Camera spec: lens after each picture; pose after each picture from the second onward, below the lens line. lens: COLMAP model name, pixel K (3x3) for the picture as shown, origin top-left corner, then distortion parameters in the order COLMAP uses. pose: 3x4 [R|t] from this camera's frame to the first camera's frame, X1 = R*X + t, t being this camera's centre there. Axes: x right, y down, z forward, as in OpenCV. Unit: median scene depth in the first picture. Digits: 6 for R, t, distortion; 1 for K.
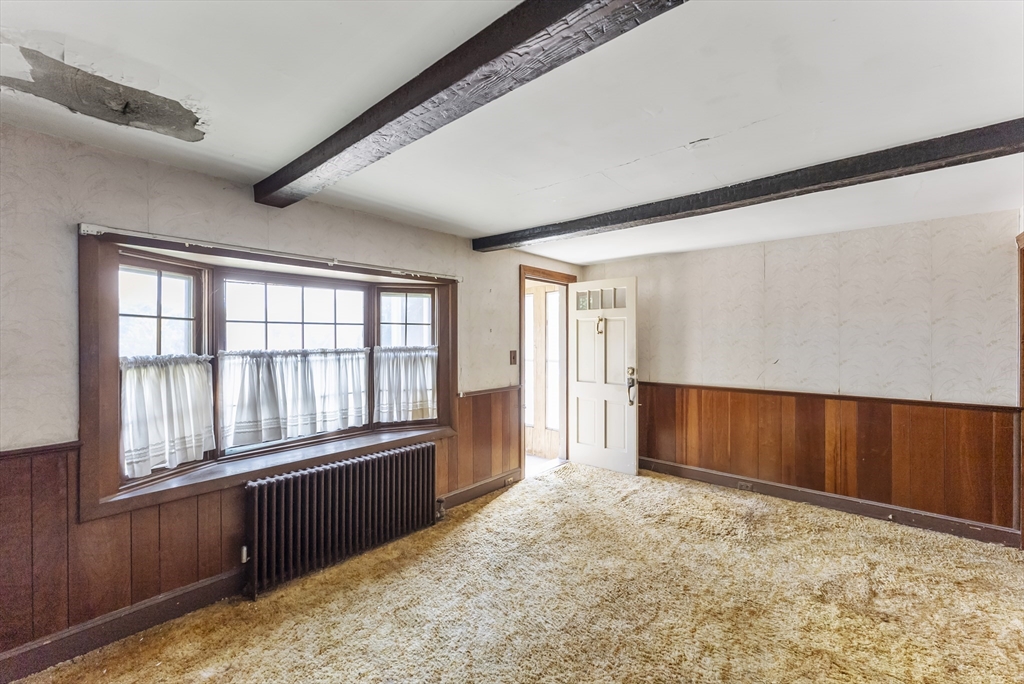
lens RADIAL K [[418.5, 0, 508.5], [0, 418.5, 339.9], [0, 0, 1]] dist [0.000797, -0.000492]
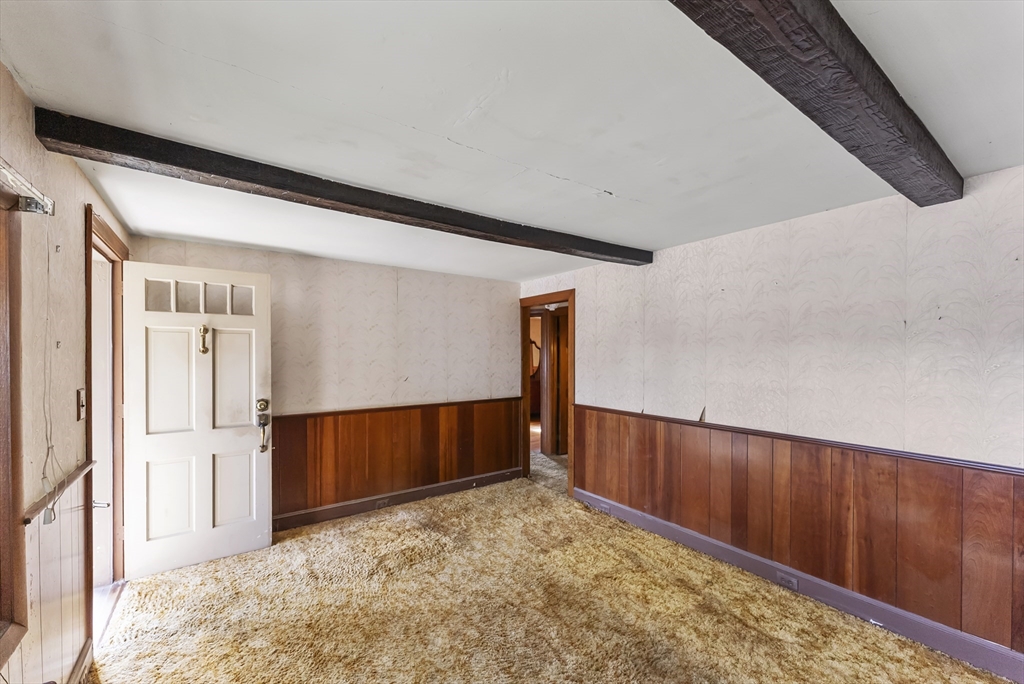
lens RADIAL K [[418.5, 0, 504.9], [0, 418.5, 357.2], [0, 0, 1]] dist [0.000797, -0.000492]
pose [[0.221002, -0.007481, 0.975245, -0.417973], [0.002853, 0.999971, 0.007024, -0.013748], [-0.975269, 0.001230, 0.221017, 0.572146]]
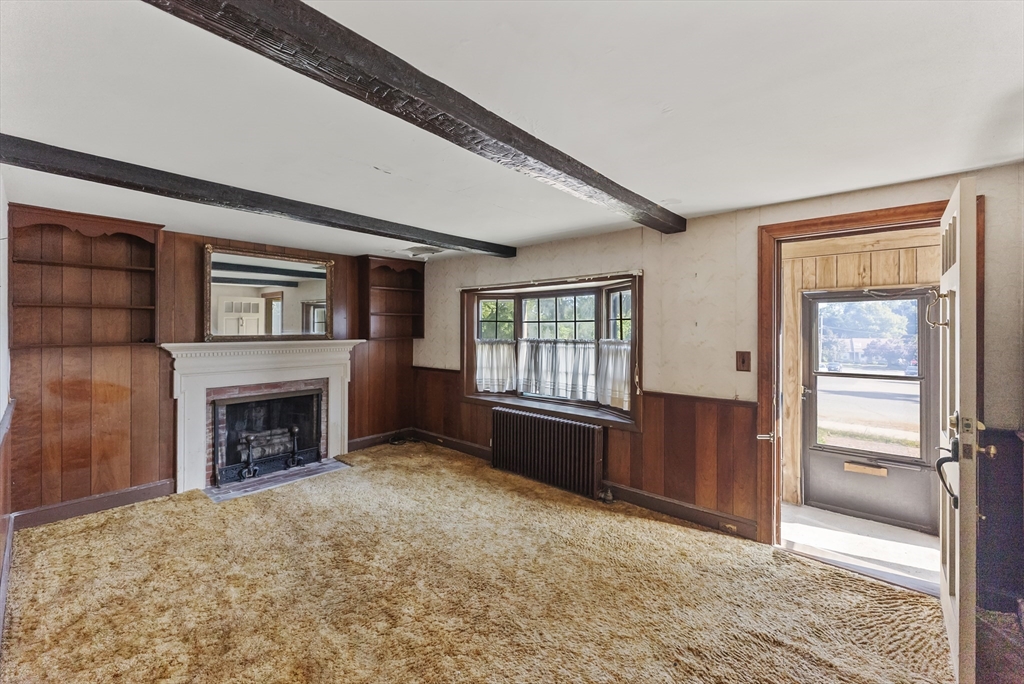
lens RADIAL K [[418.5, 0, 511.8], [0, 418.5, 327.0], [0, 0, 1]] dist [0.000797, -0.000492]
pose [[-0.006946, -0.001642, -0.999975, 0.918001], [-0.005785, 0.999982, -0.001602, -0.016015], [0.999959, 0.005774, -0.006955, 0.768751]]
